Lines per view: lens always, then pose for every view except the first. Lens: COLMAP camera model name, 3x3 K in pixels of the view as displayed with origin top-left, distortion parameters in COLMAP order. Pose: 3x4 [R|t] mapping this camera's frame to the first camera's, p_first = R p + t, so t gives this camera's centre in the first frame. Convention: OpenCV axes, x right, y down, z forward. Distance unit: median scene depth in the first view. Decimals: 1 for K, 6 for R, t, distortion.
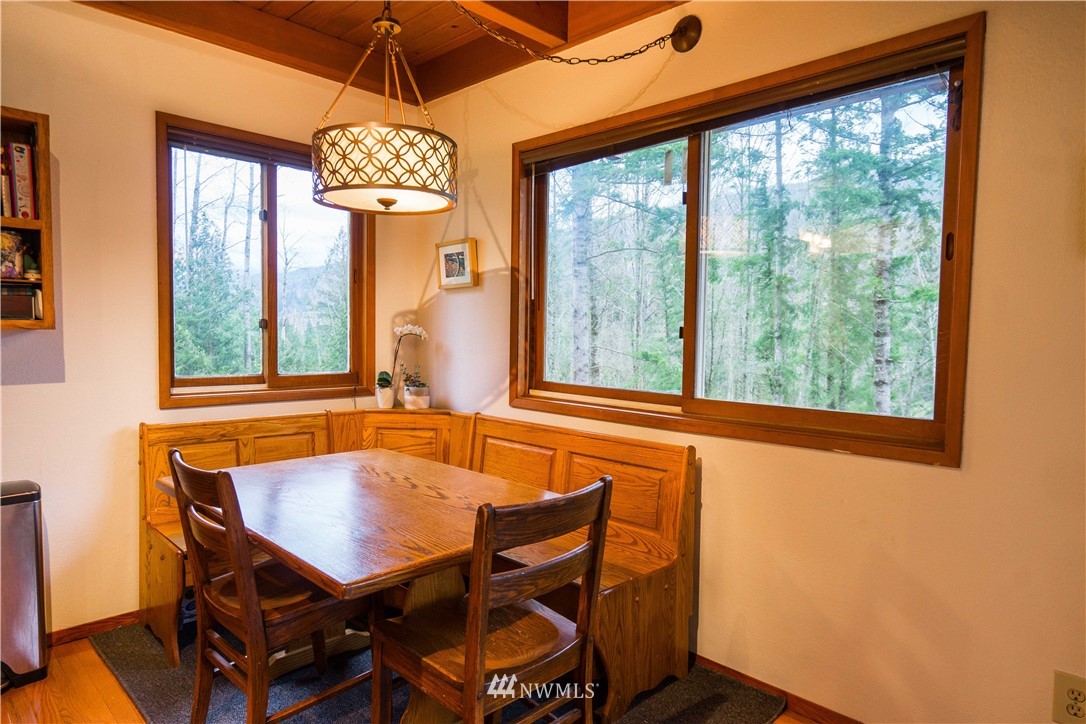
lens RADIAL K [[661.0, 0, 545.0], [0, 661.0, 360.4], [0, 0, 1]] dist [0.003877, 0.000309]
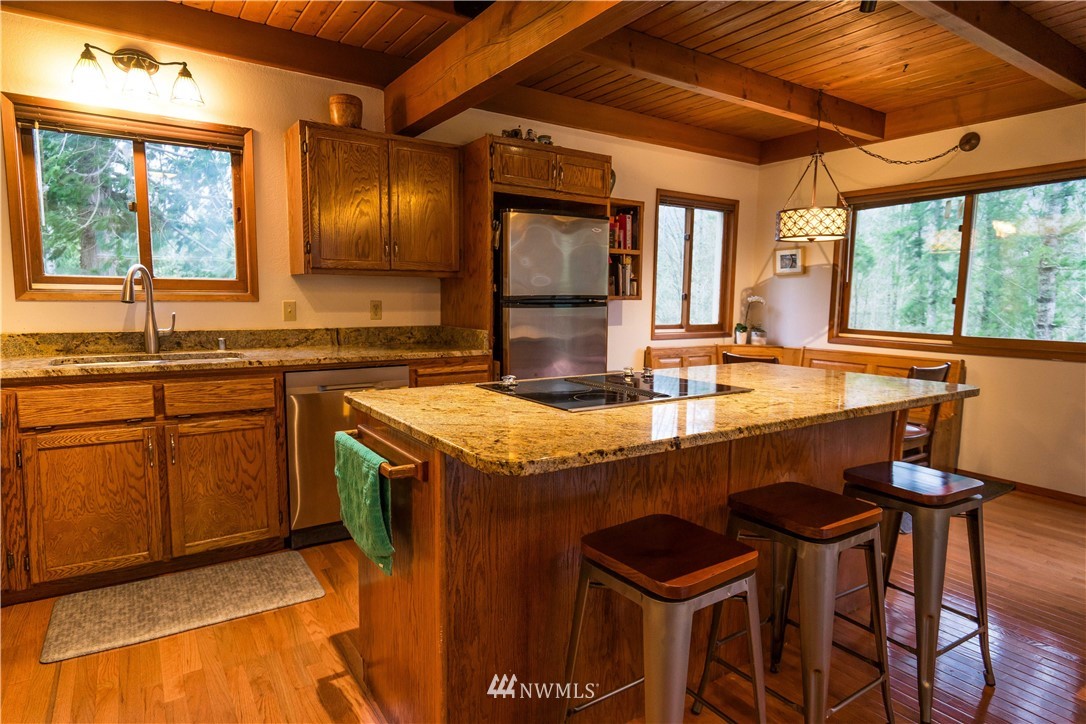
lens RADIAL K [[612.8, 0, 537.1], [0, 612.8, 362.2], [0, 0, 1]] dist [0.004221, 0.000352]
pose [[0.978074, 0.020432, -0.207253, -0.446394], [-0.007653, 0.998030, 0.062278, 0.024088], [0.208117, -0.059326, 0.976303, -0.726787]]
